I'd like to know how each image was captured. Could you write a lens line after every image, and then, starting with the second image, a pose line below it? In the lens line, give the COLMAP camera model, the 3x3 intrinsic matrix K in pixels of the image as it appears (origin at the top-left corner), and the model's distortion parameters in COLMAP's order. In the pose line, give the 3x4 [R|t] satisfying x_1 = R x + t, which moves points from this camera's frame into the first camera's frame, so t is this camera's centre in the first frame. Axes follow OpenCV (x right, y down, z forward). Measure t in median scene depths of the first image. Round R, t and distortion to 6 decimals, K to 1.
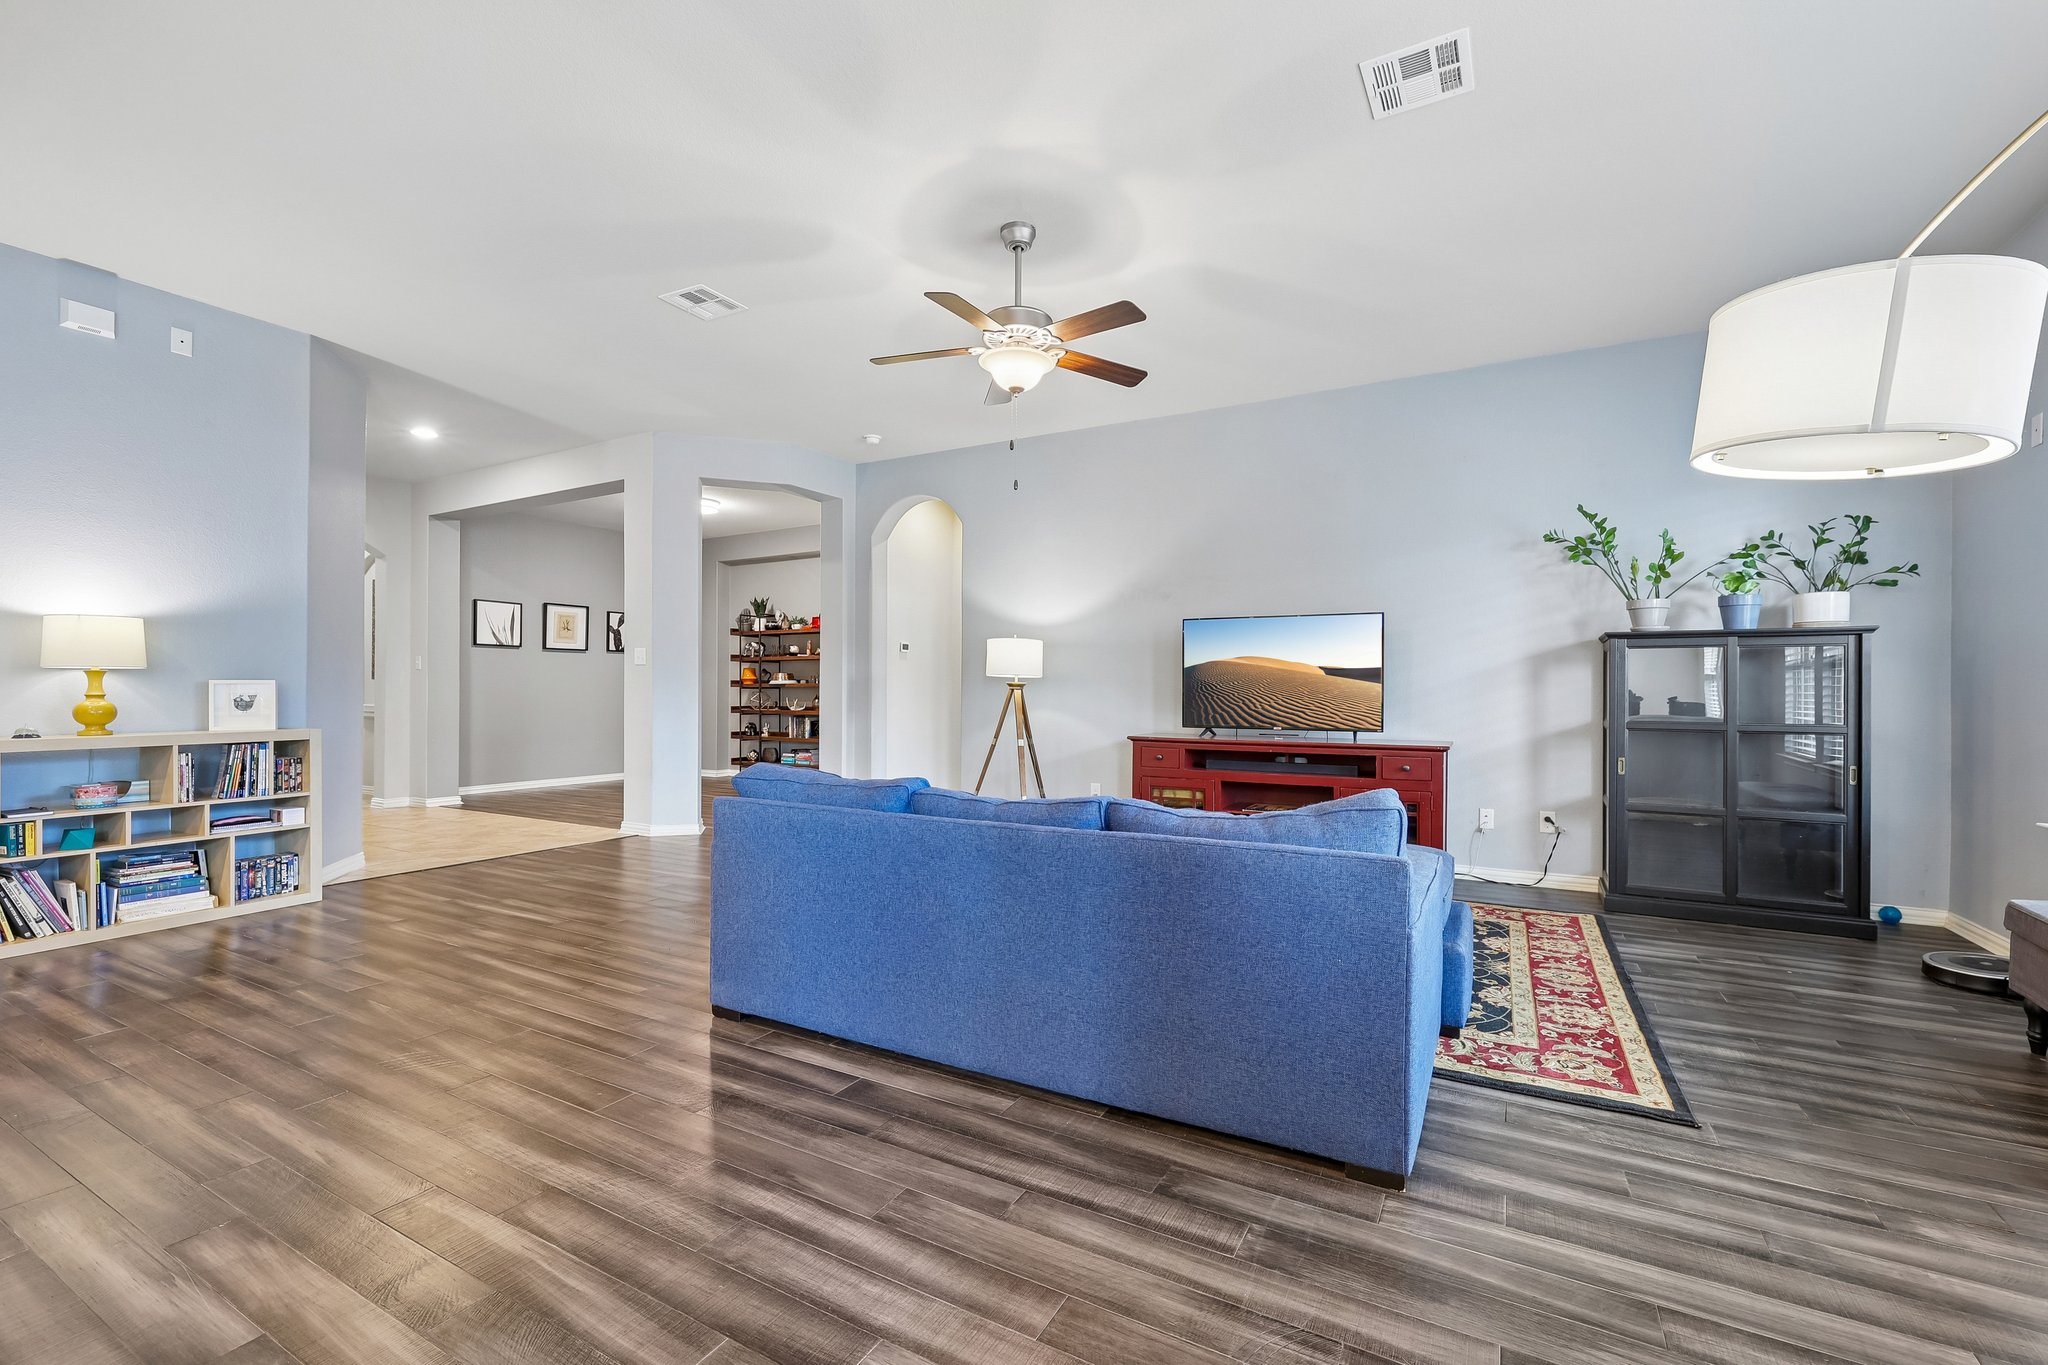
lens RADIAL K [[871.1, 0, 1028.5], [0, 871.1, 686.3], [0, 0, 1]] dist [-0.001643, 0.000936]
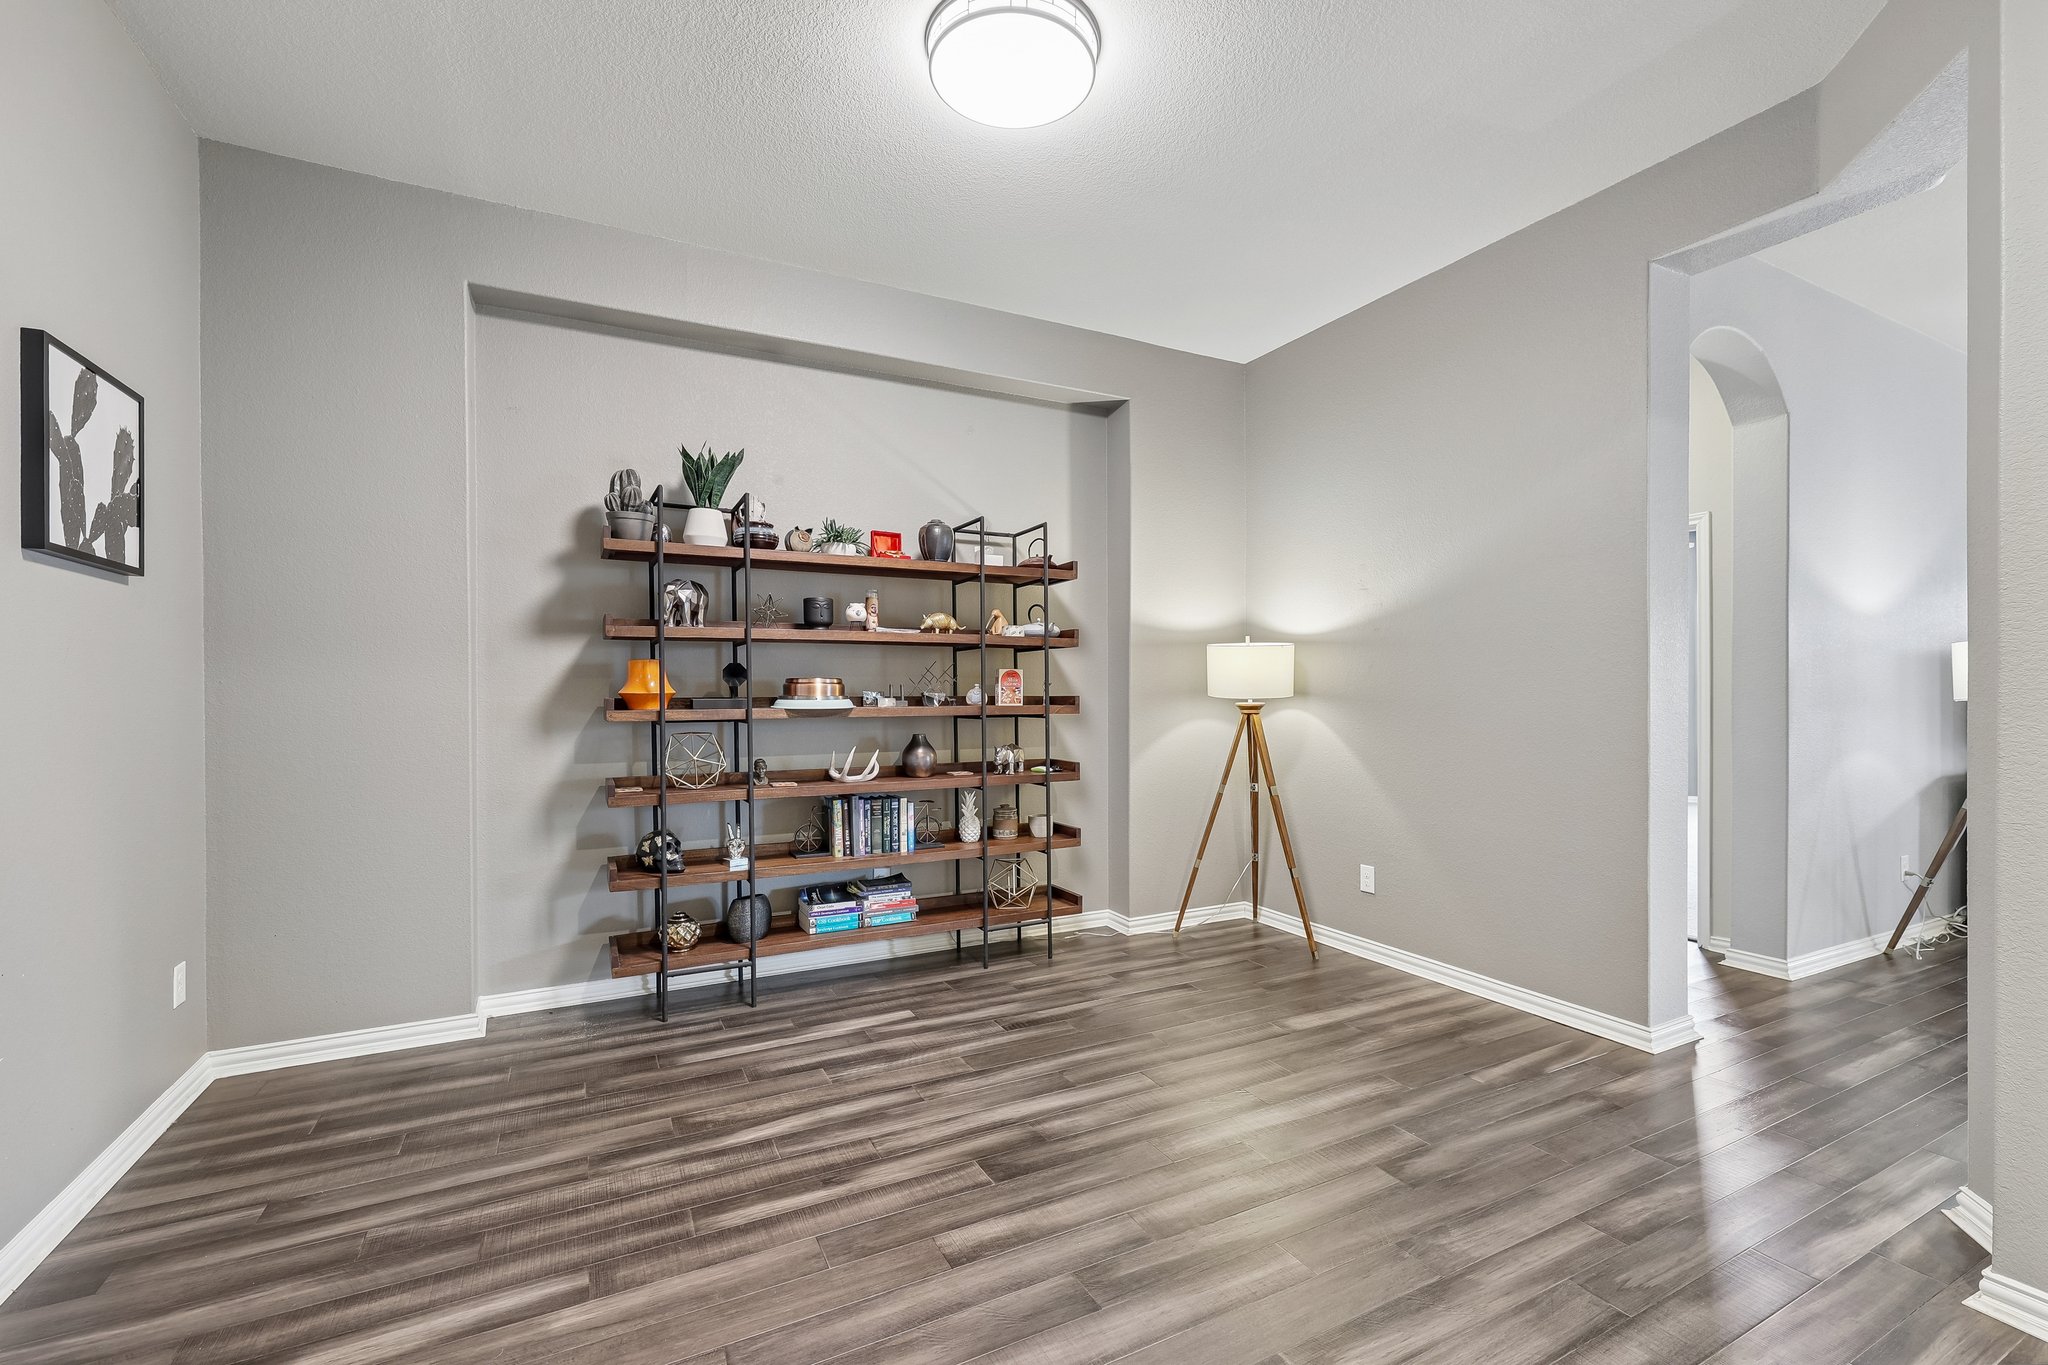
lens RADIAL K [[871.1, 0, 1012.1], [0, 871.1, 696.0], [0, 0, 1]] dist [-0.001643, 0.000936]
pose [[0.552927, -0.005501, 0.833212, -0.531304], [-0.000809, 0.999974, 0.007139, -0.010579], [-0.833230, -0.004622, 0.552908, 0.739202]]
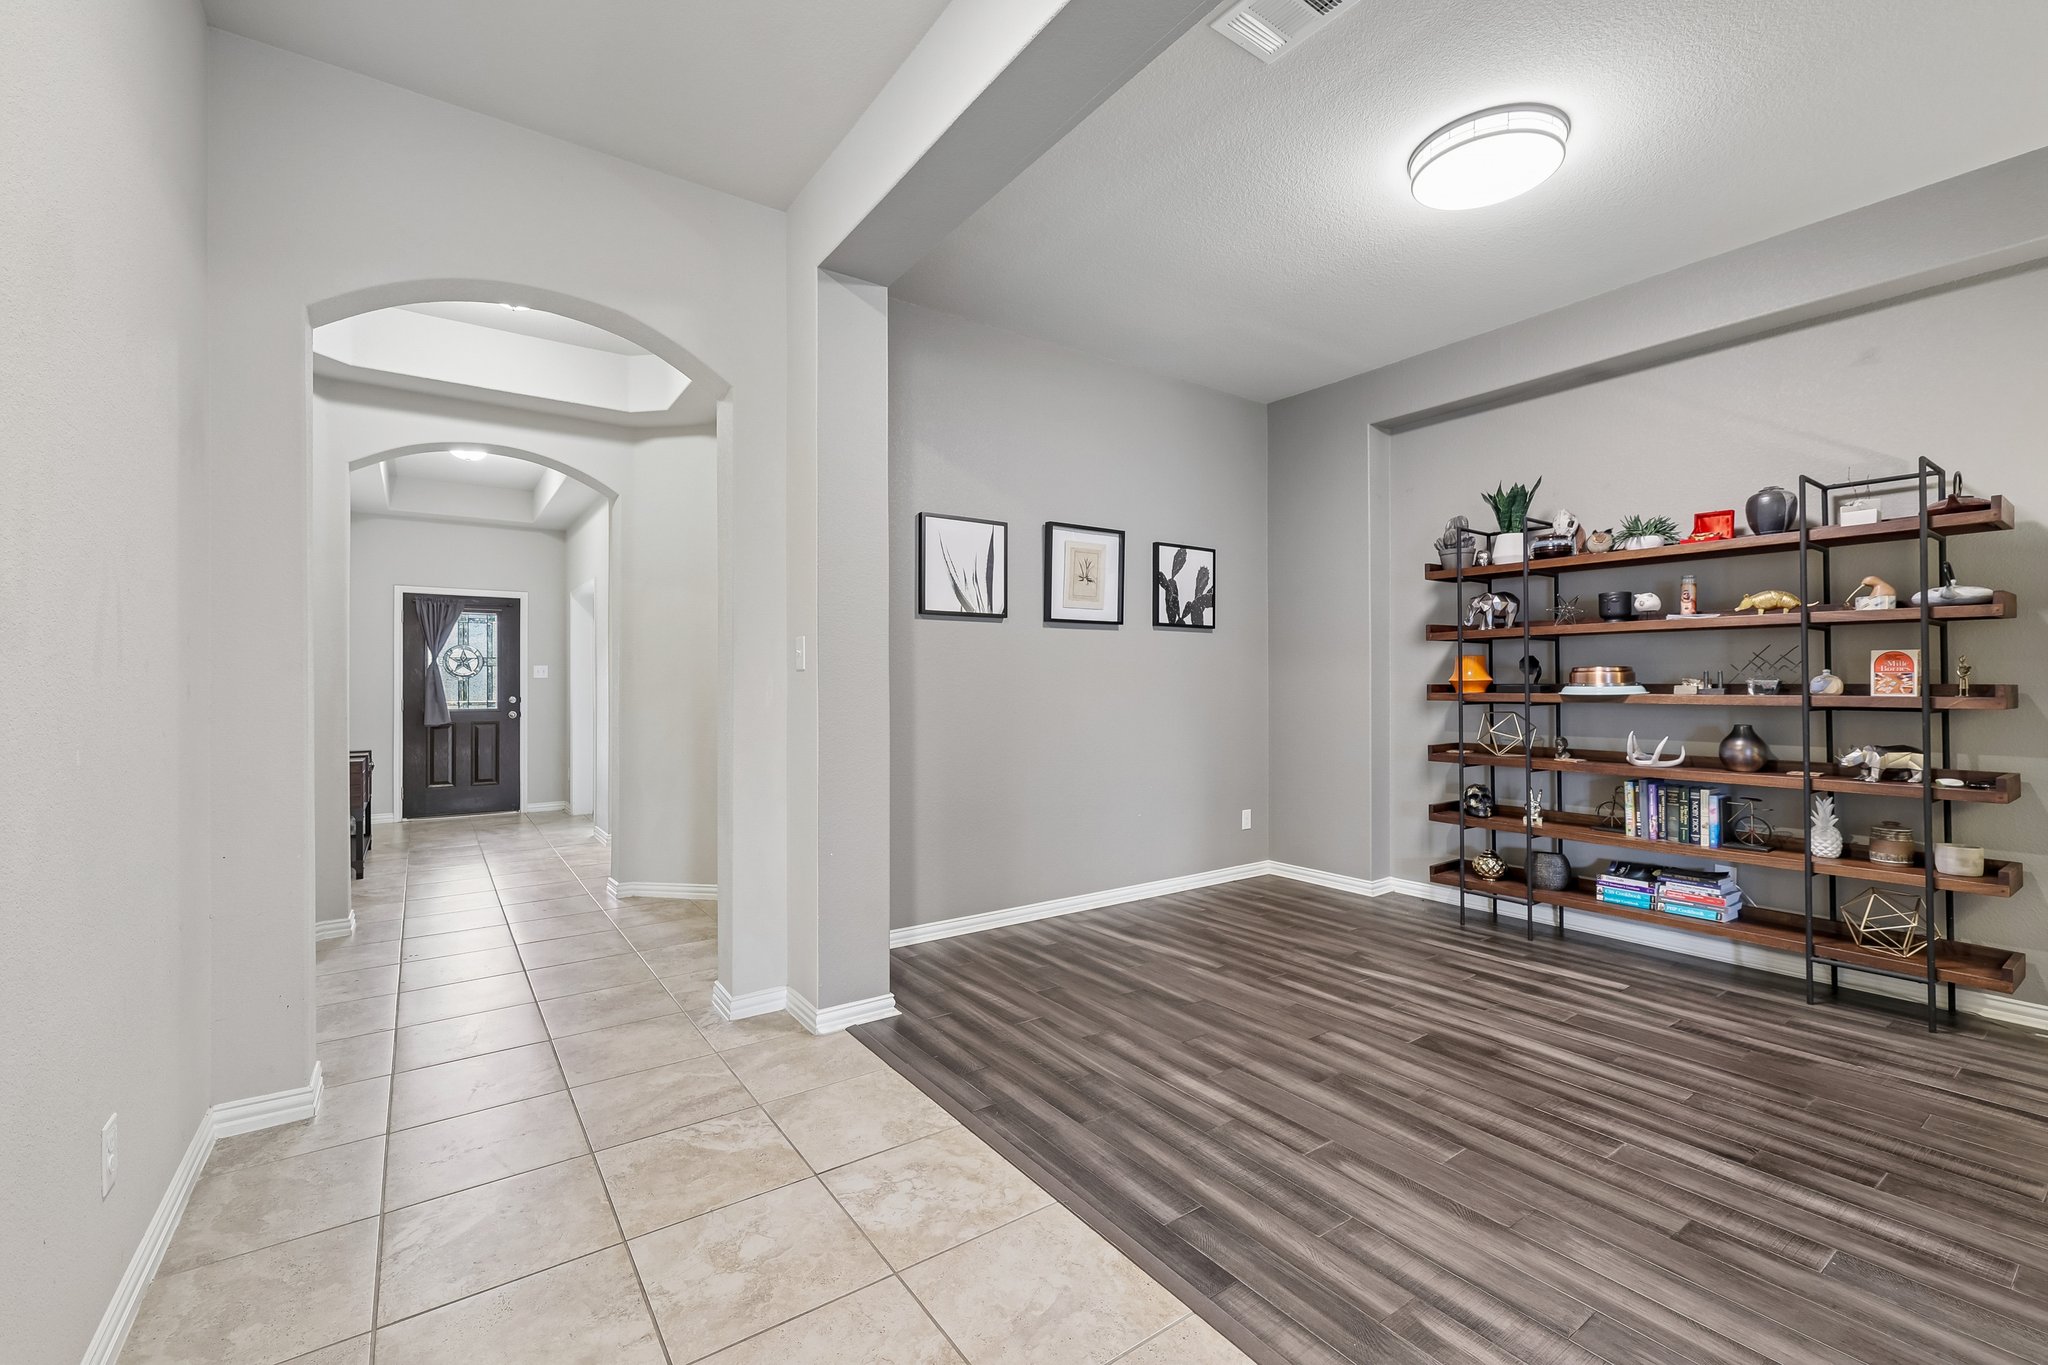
lens RADIAL K [[871.1, 0, 1036.1], [0, 871.1, 668.0], [0, 0, 1]] dist [-0.001643, 0.000936]
pose [[0.906755, -0.009974, -0.421540, -0.346684], [0.006038, 0.999925, -0.010672, -0.012045], [0.421615, 0.007131, 0.906747, 0.545128]]
